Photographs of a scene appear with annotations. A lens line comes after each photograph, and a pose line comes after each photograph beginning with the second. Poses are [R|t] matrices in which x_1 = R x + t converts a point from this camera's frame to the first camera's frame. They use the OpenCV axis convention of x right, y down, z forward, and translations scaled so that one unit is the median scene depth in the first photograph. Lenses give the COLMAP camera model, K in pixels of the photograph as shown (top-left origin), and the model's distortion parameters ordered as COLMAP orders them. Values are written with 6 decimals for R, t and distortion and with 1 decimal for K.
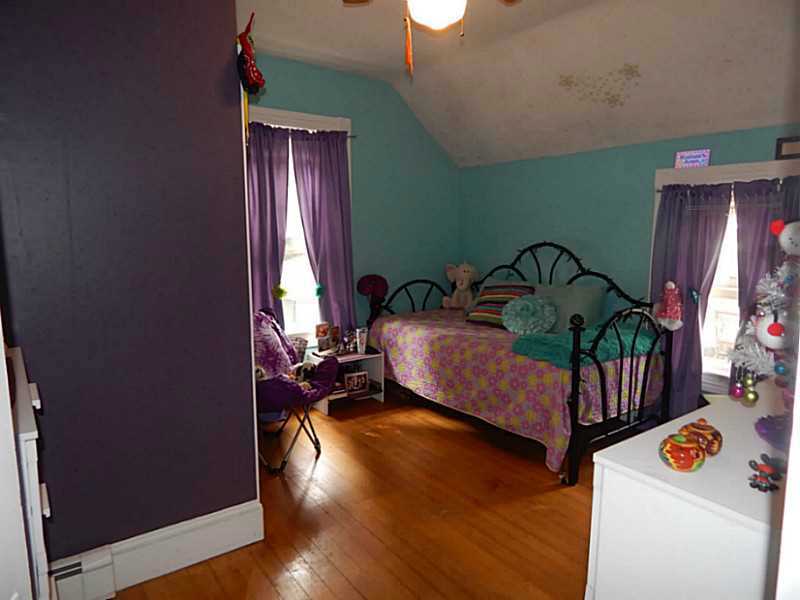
lens RADIAL K [[521.9, 0, 400.0], [0, 521.9, 300.0], [0, 0, 1]] dist [-0.002953, -0.004407]
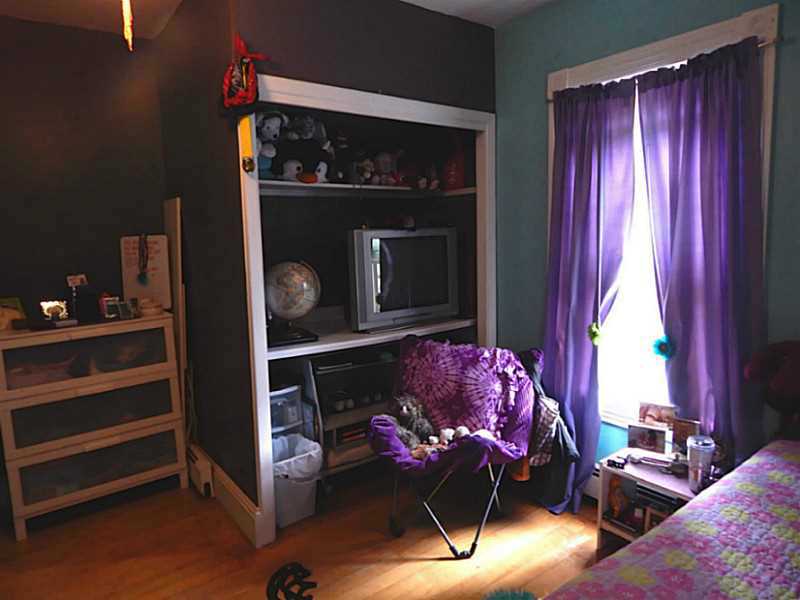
lens RADIAL K [[521.9, 0, 400.0], [0, 521.9, 300.0], [0, 0, 1]] dist [-0.002953, -0.004407]
pose [[0.011086, 0.139601, -0.990146, 0.419788], [-0.111890, 0.984161, 0.137504, -0.118584], [0.993659, 0.109263, 0.026530, 0.717278]]
